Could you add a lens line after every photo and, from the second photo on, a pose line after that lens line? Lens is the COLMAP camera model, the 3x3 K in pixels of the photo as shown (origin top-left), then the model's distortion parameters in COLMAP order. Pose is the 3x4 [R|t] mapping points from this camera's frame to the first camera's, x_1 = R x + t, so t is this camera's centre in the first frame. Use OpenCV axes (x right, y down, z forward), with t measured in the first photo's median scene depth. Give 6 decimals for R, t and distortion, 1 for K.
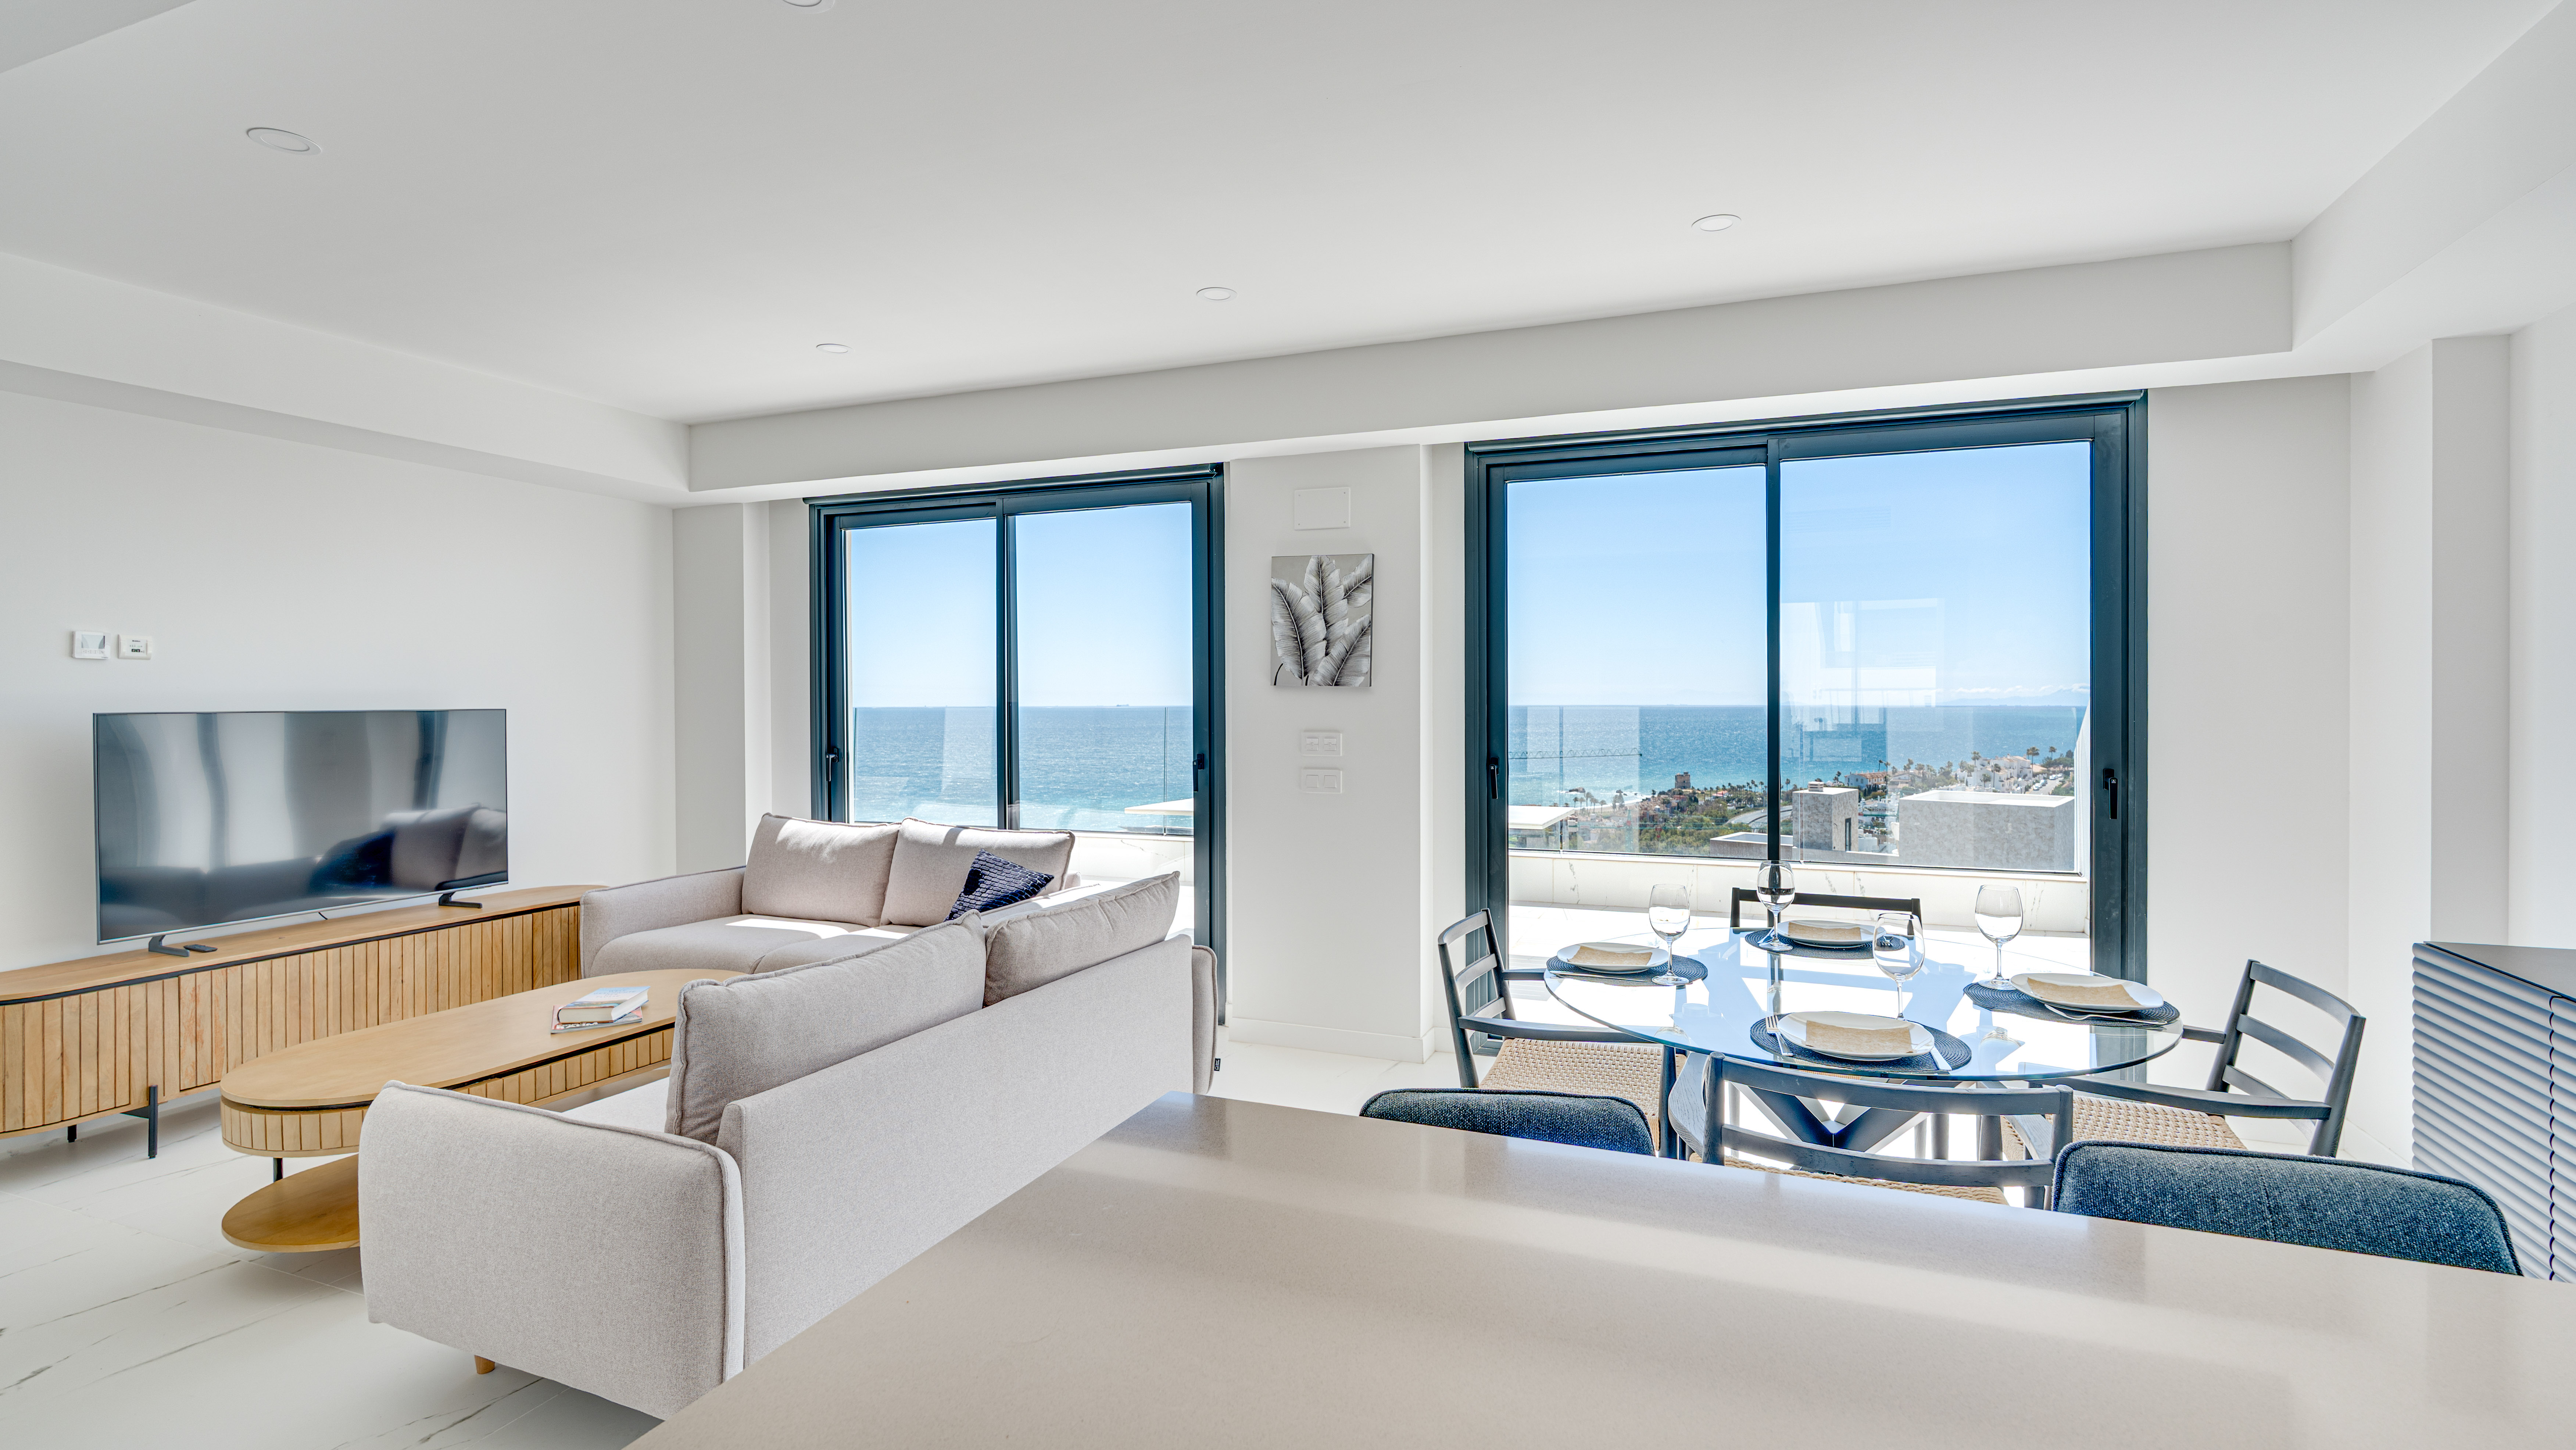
lens RADIAL K [[1158.1, 0, 1284.7], [0, 1158.1, 706.3], [0, 0, 1]] dist [0.001407, -0.000915]
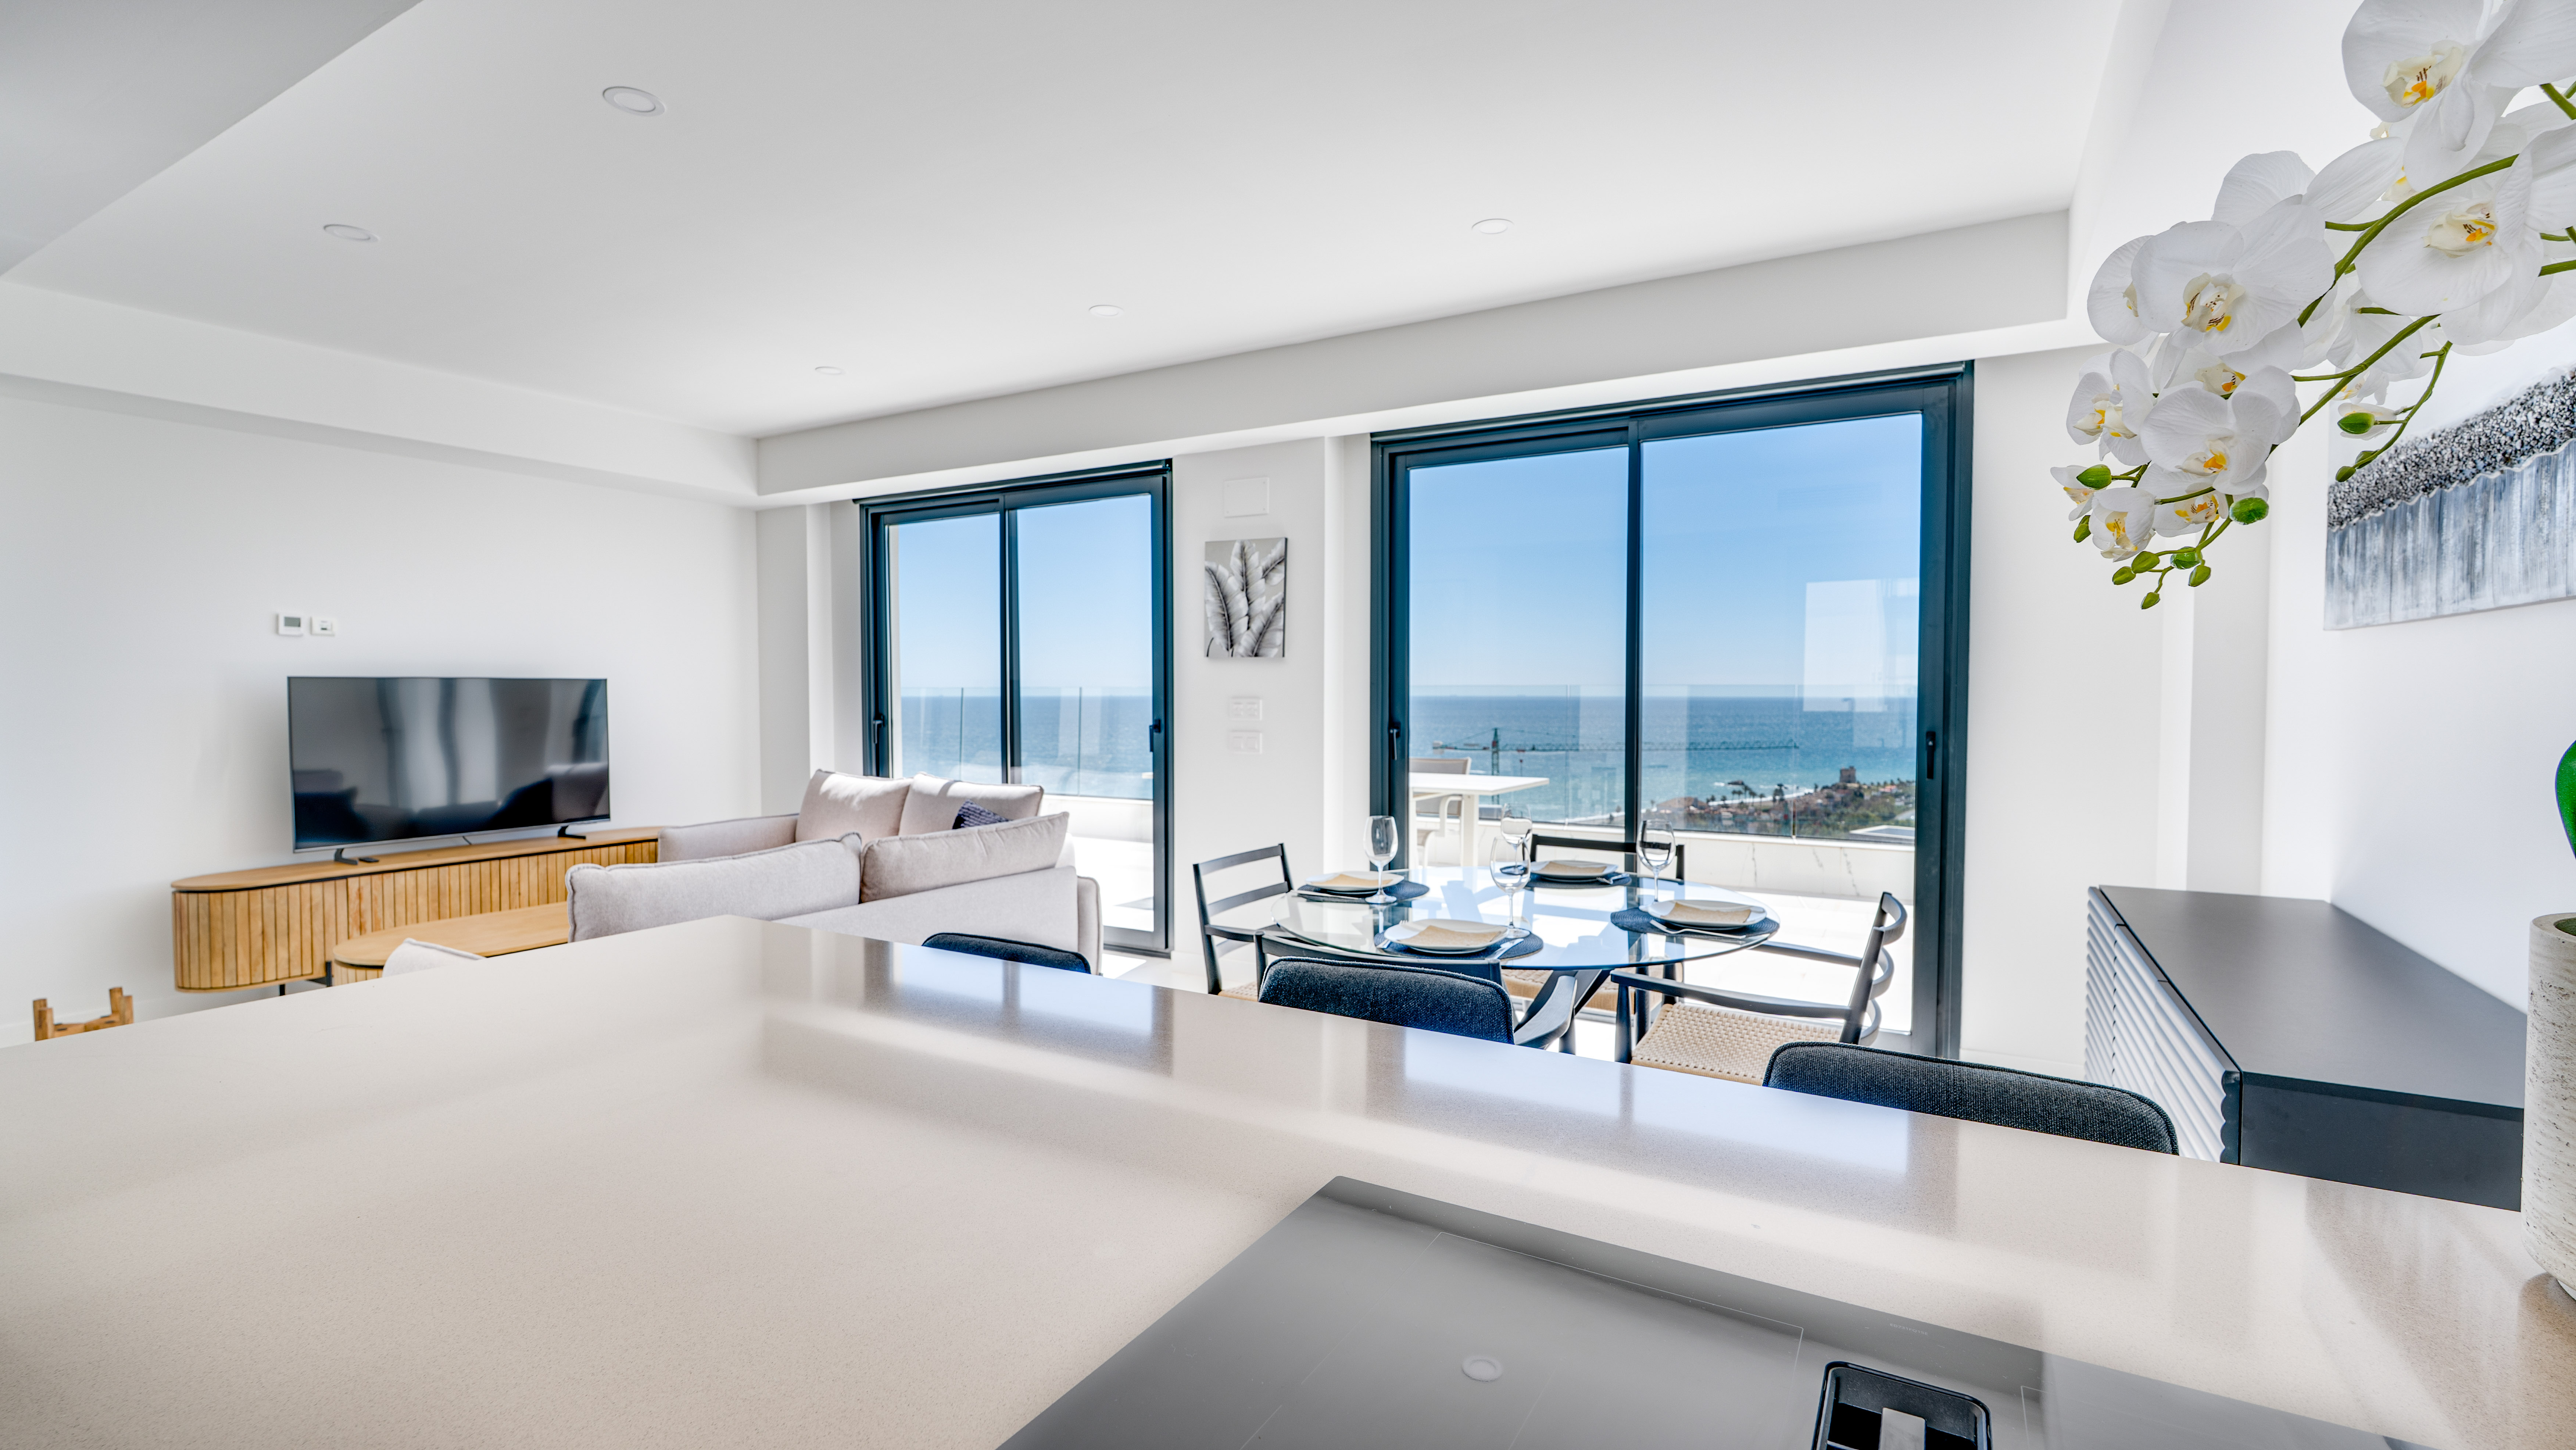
lens RADIAL K [[1158.1, 0, 1334.8], [0, 1158.1, 732.3], [0, 0, 1]] dist [0.001407, -0.000915]
pose [[0.987269, 0.008721, -0.158823, 0.295750], [-0.004793, 0.999673, 0.025102, 0.026363], [0.158990, -0.024021, 0.986988, -0.088329]]
